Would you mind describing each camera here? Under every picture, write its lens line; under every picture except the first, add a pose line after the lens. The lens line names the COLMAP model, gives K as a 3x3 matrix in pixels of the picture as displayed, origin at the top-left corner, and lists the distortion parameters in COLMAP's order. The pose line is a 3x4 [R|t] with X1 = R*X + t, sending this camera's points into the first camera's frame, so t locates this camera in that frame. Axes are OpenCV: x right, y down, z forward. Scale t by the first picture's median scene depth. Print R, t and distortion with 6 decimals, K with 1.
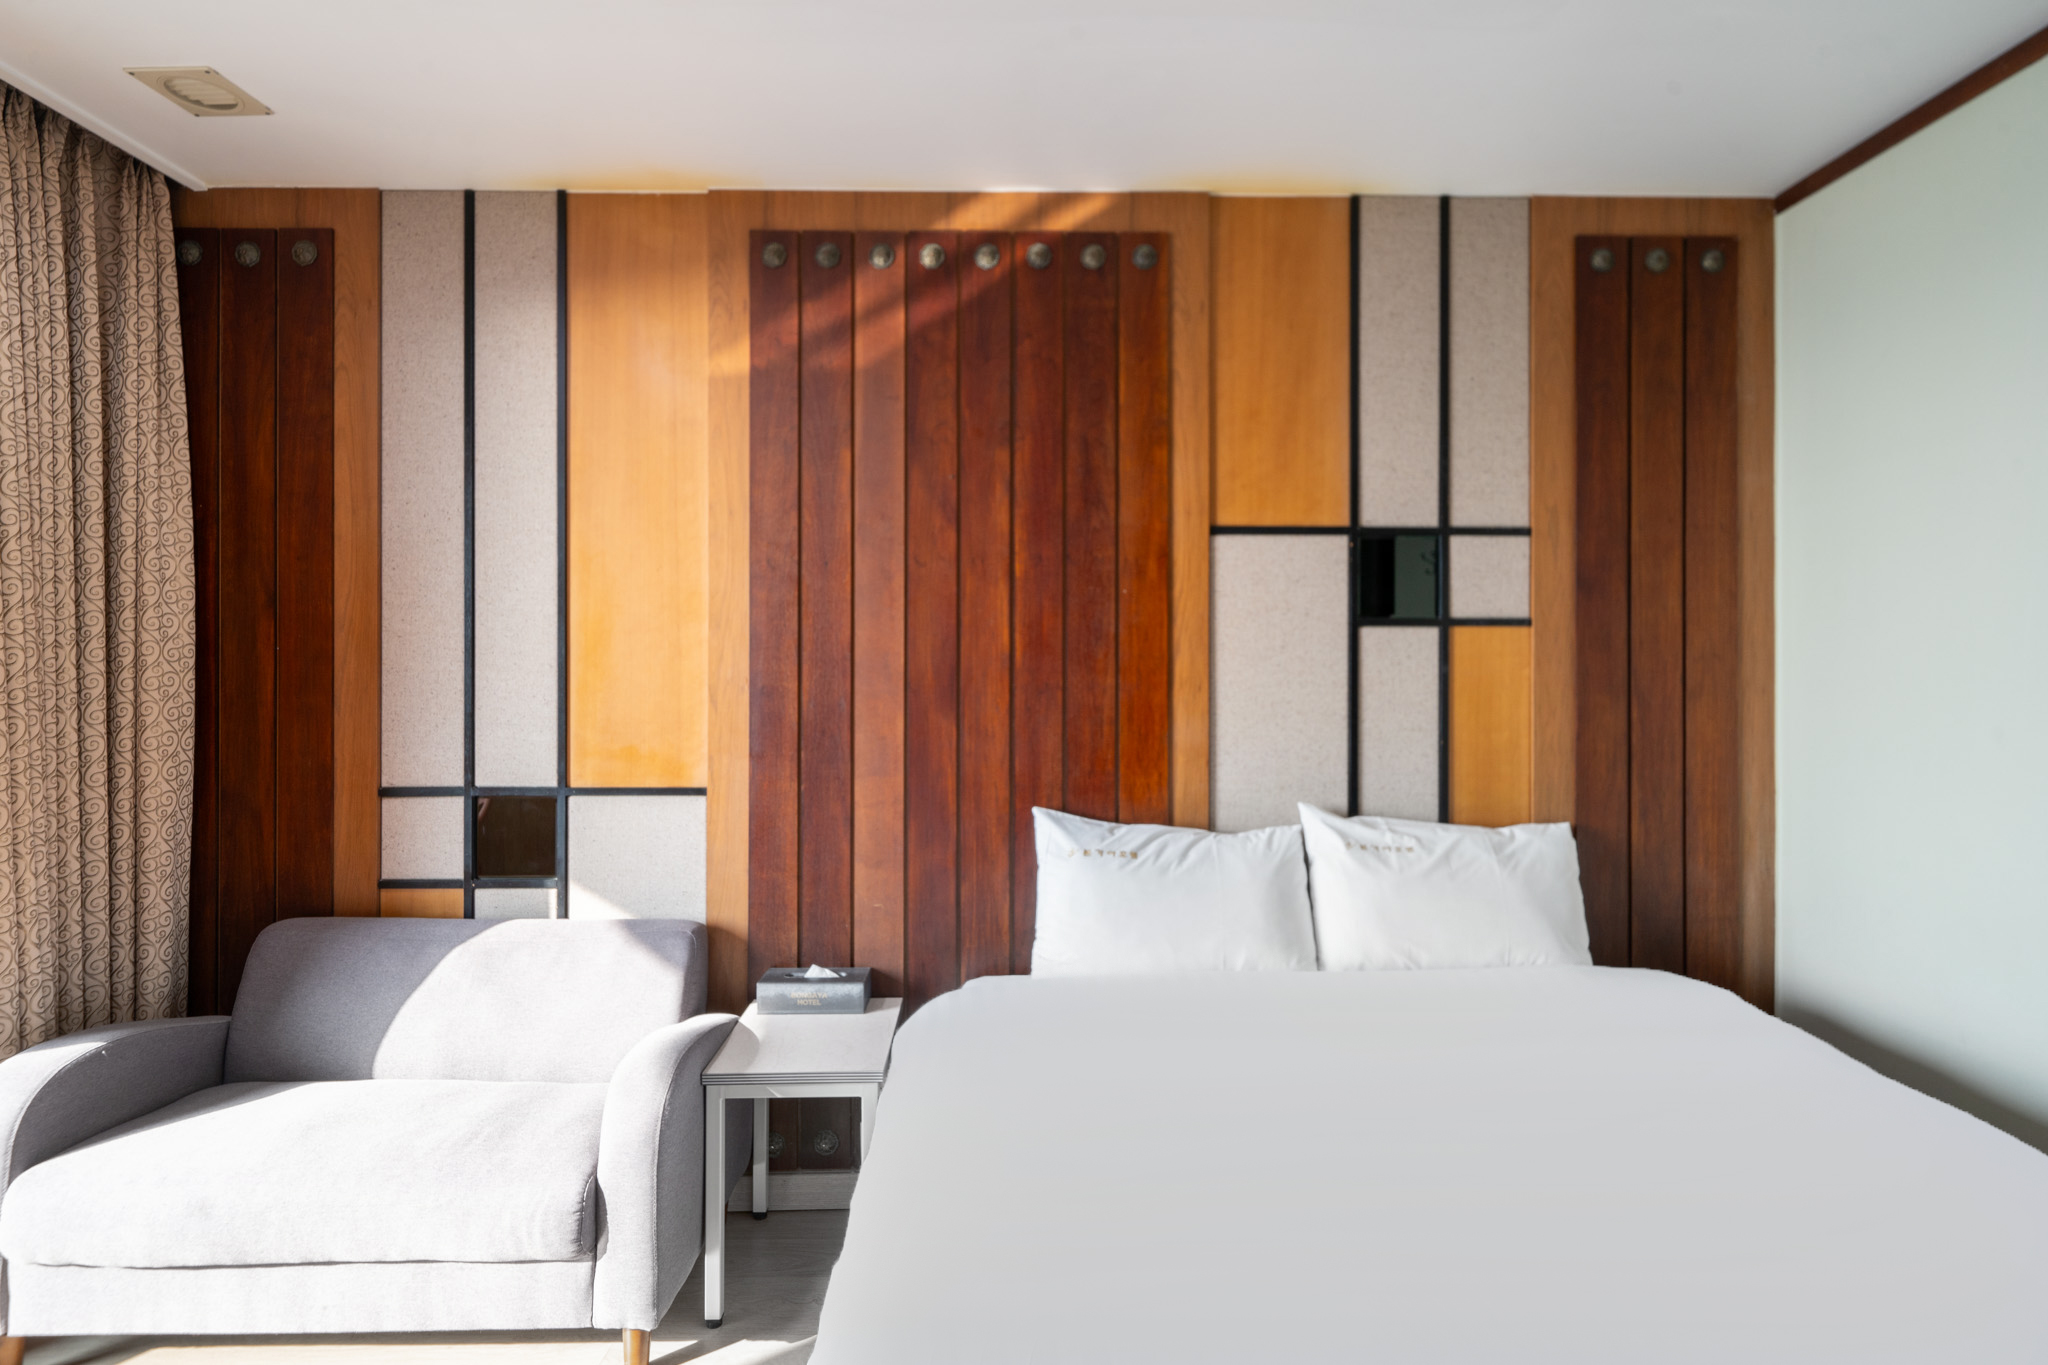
lens RADIAL K [[1048.5, 0, 1006.5], [0, 1048.5, 678.2], [0, 0, 1]] dist [-0.002896, -0.002657]
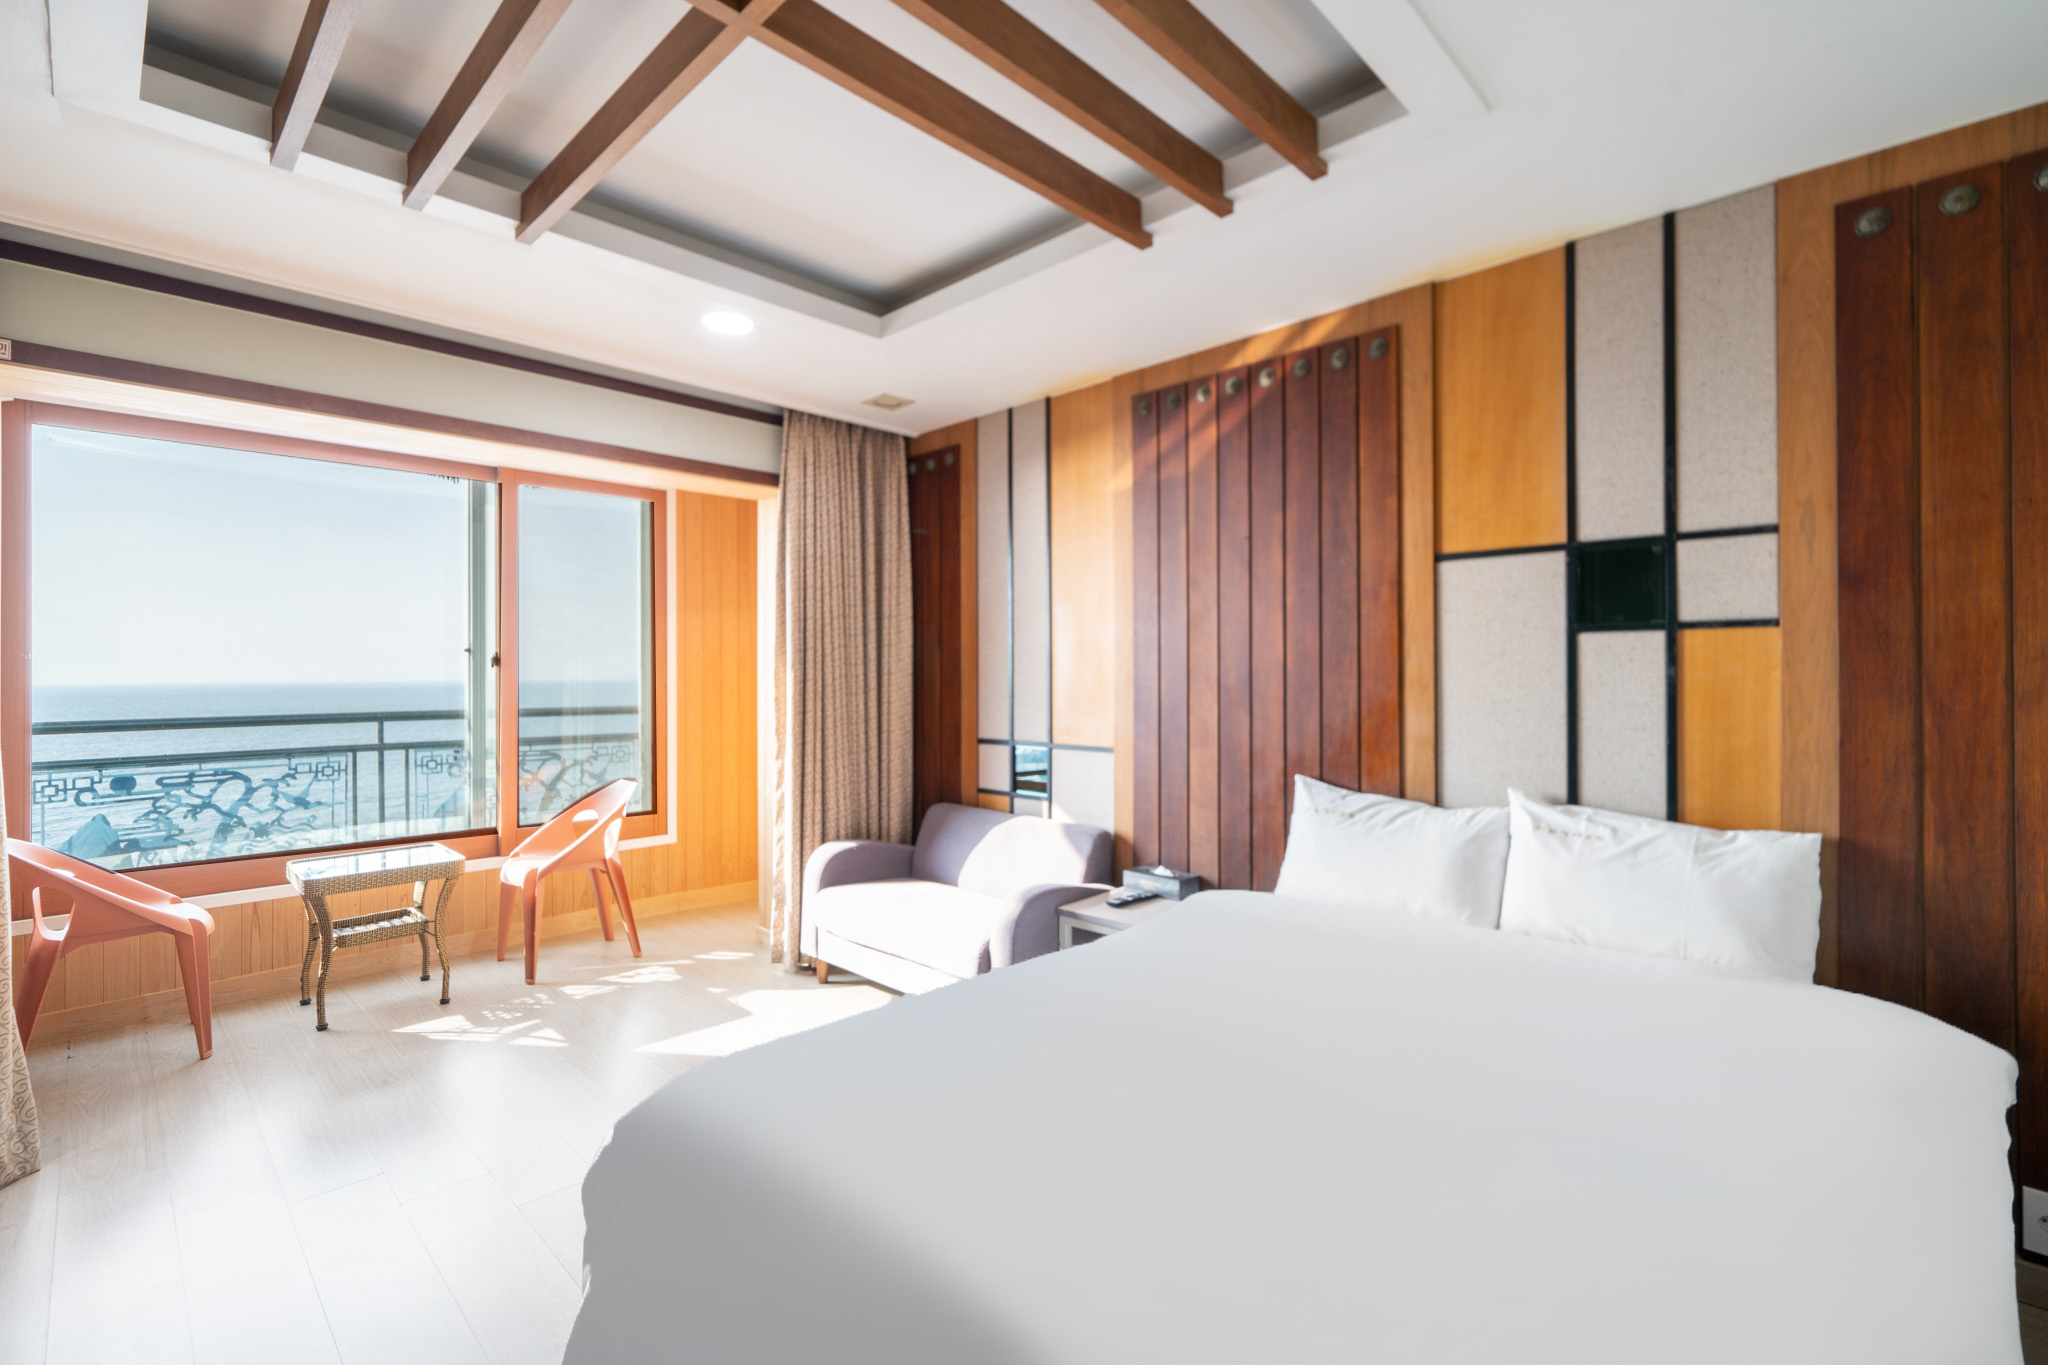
lens RADIAL K [[915.9, 0, 1042.9], [0, 915.9, 673.9], [0, 0, 1]] dist [-0.008694, -0.000181]
pose [[0.706287, -0.002761, -0.707920, 0.632243], [0.020954, 0.999636, 0.017007, -0.036065], [0.707615, -0.026845, 0.706088, -0.077117]]
